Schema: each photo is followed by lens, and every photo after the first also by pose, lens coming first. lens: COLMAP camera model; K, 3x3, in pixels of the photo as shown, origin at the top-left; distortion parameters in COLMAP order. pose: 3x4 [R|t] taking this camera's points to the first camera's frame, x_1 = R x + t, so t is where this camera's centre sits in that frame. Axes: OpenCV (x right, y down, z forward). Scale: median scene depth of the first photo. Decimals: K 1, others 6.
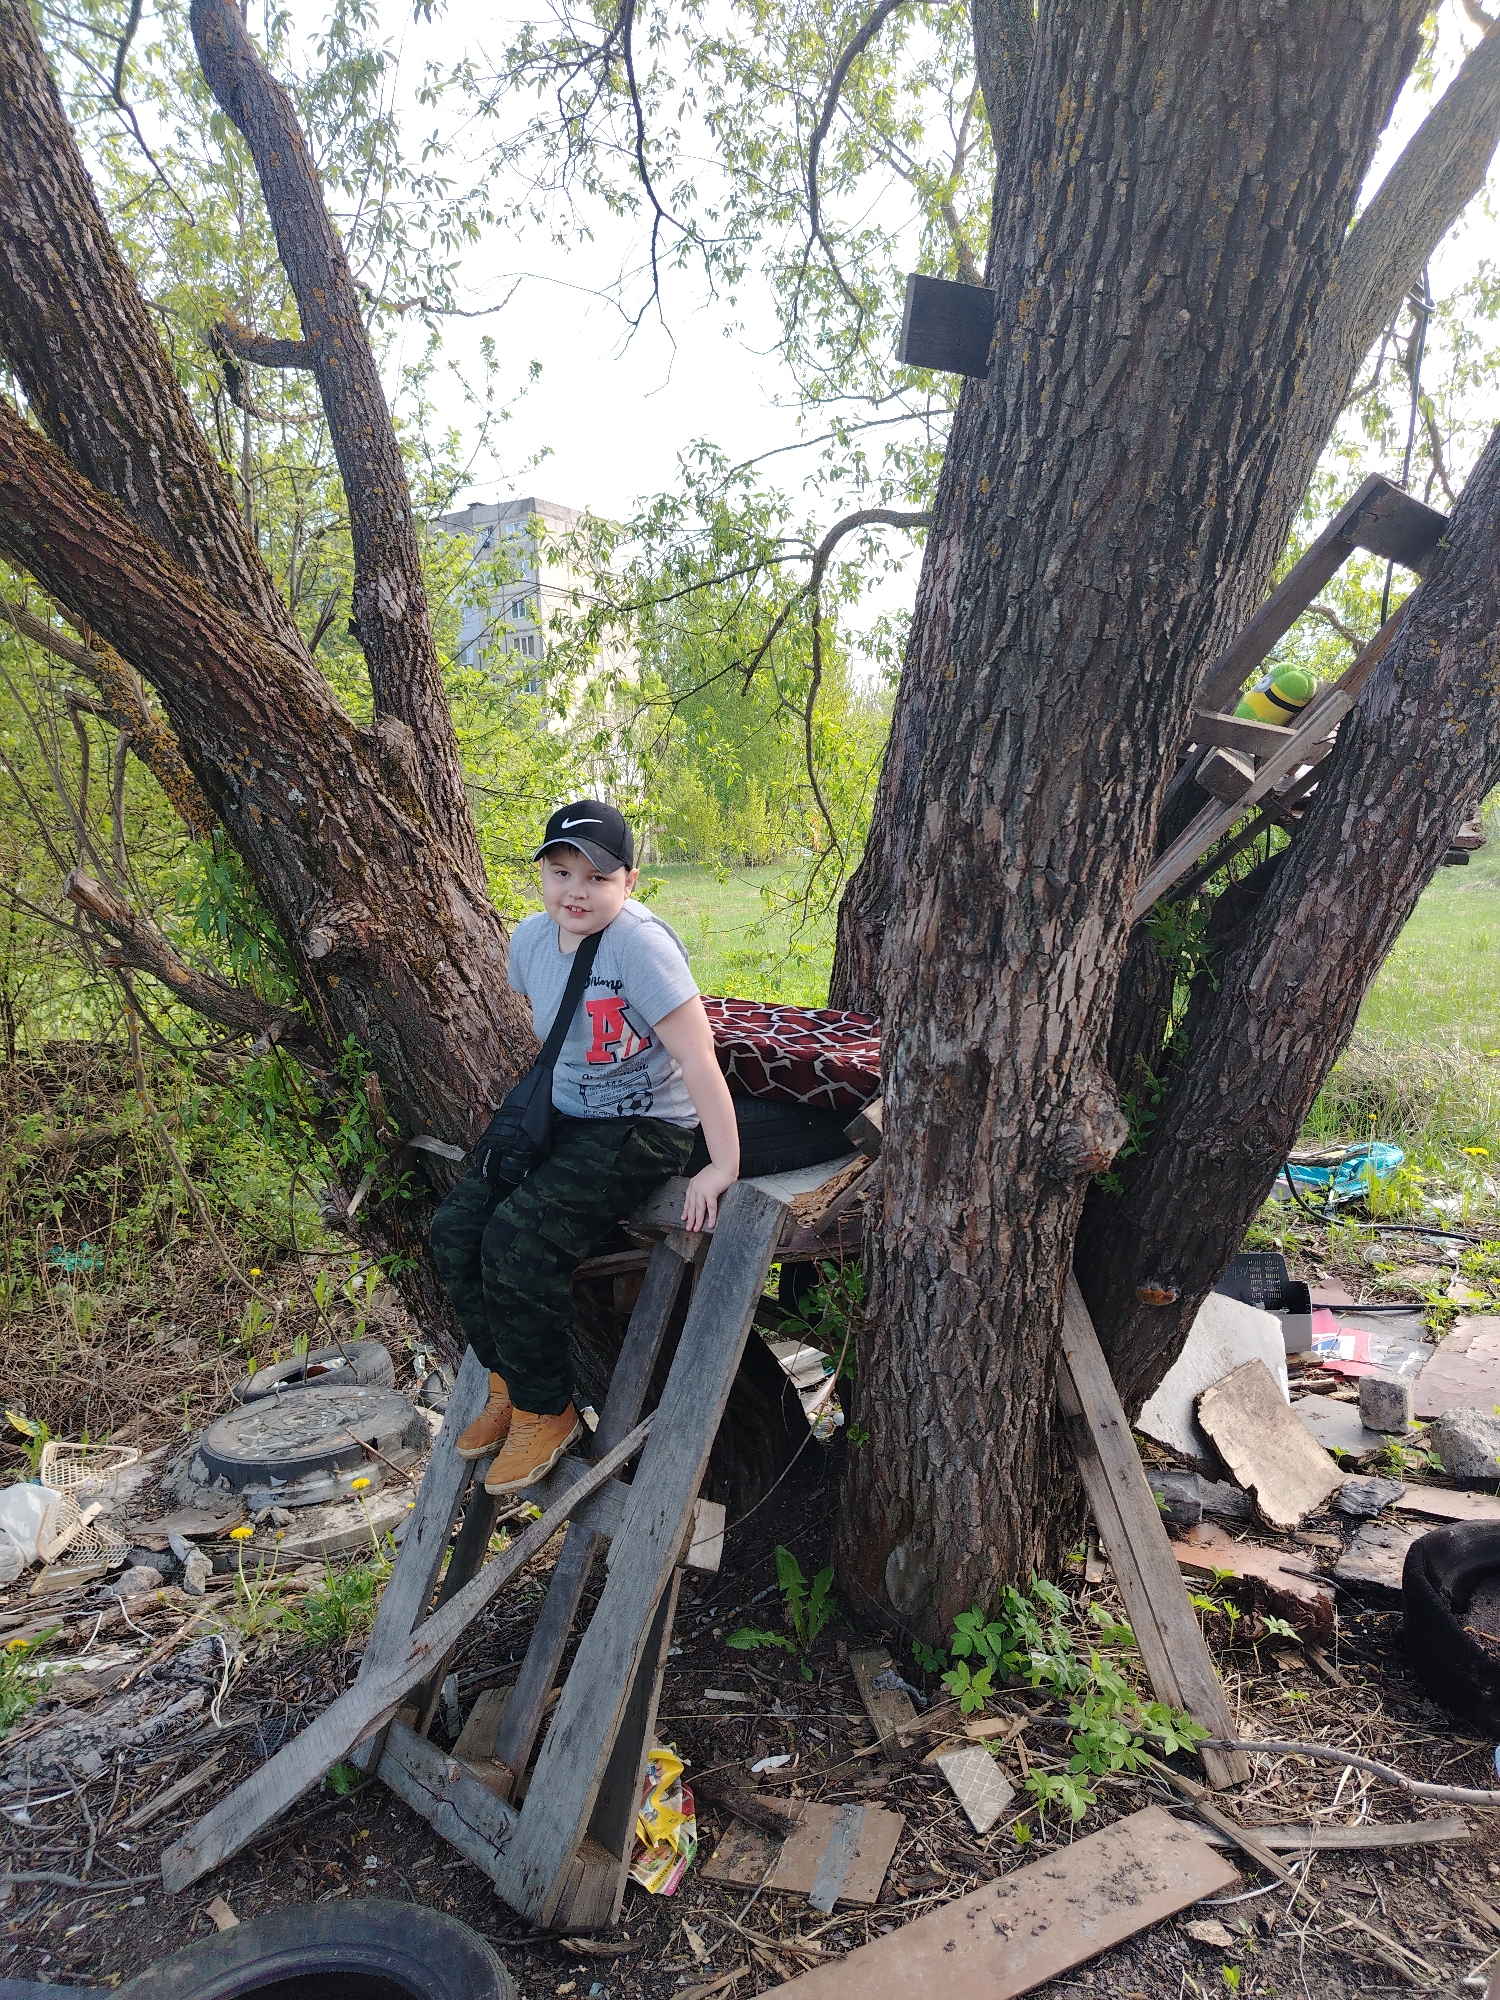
lens RADIAL K [[1373.6, 0, 750.0], [0, 1373.6, 1000.0], [0, 0, 1]] dist [0.005241, 0.010109]
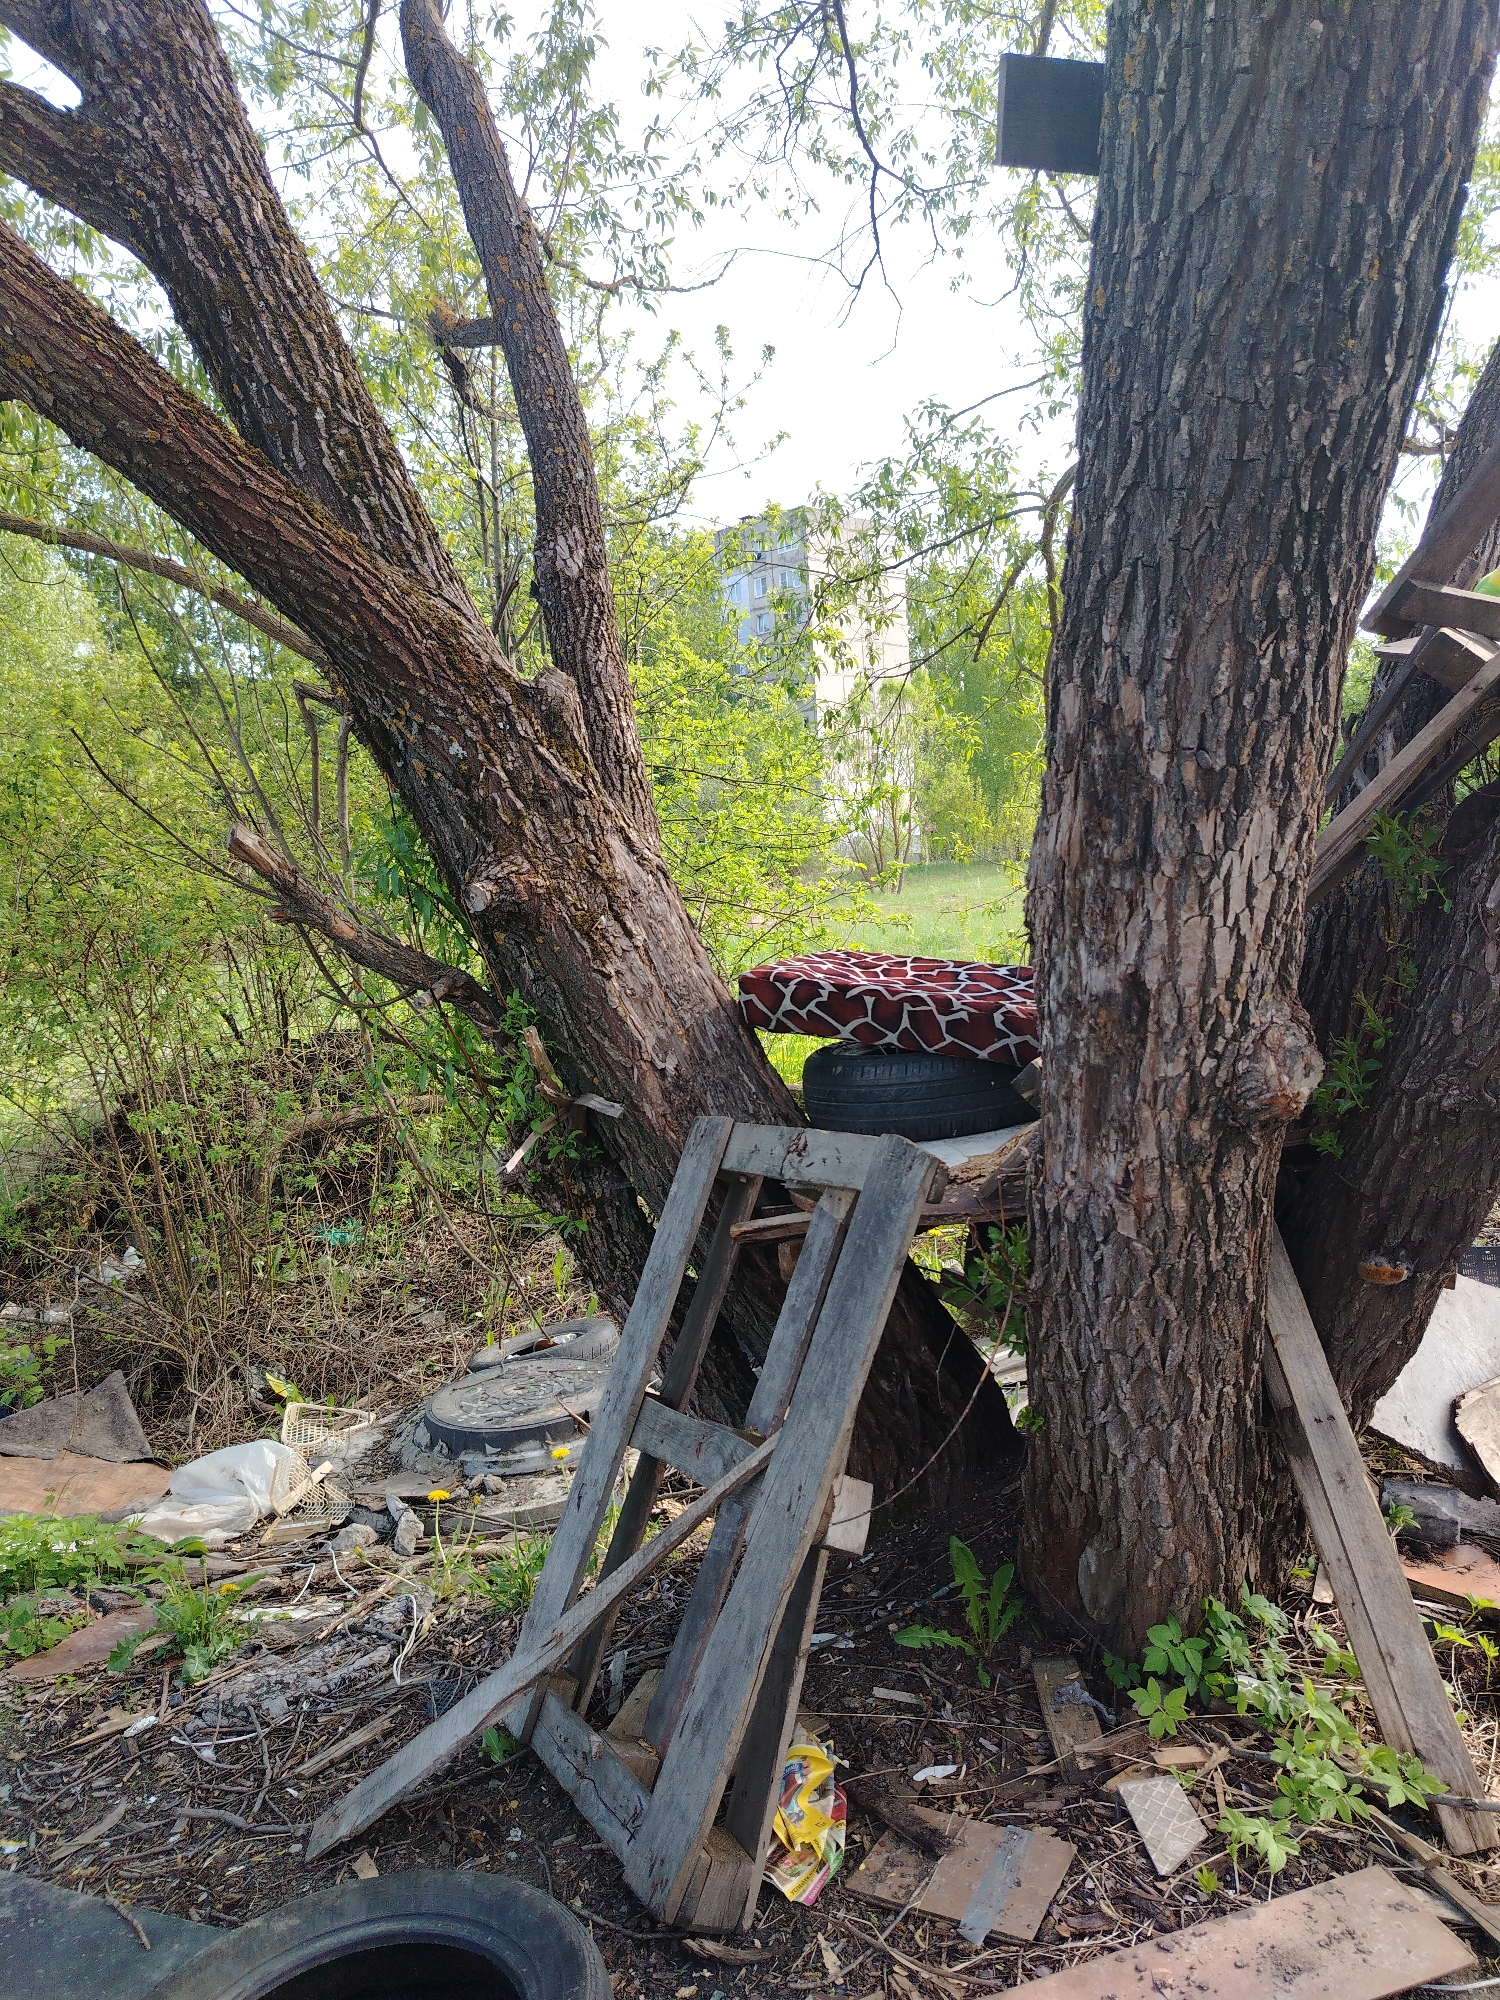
lens RADIAL K [[1378.5, 0, 750.0], [0, 1378.5, 1000.0], [0, 0, 1]] dist [0.004882, 0.007111]
pose [[0.981434, -0.012421, -0.191398, 0.066295], [0.012808, 0.999918, 0.000782, 0.034331], [0.191372, -0.003219, 0.981512, 0.068510]]
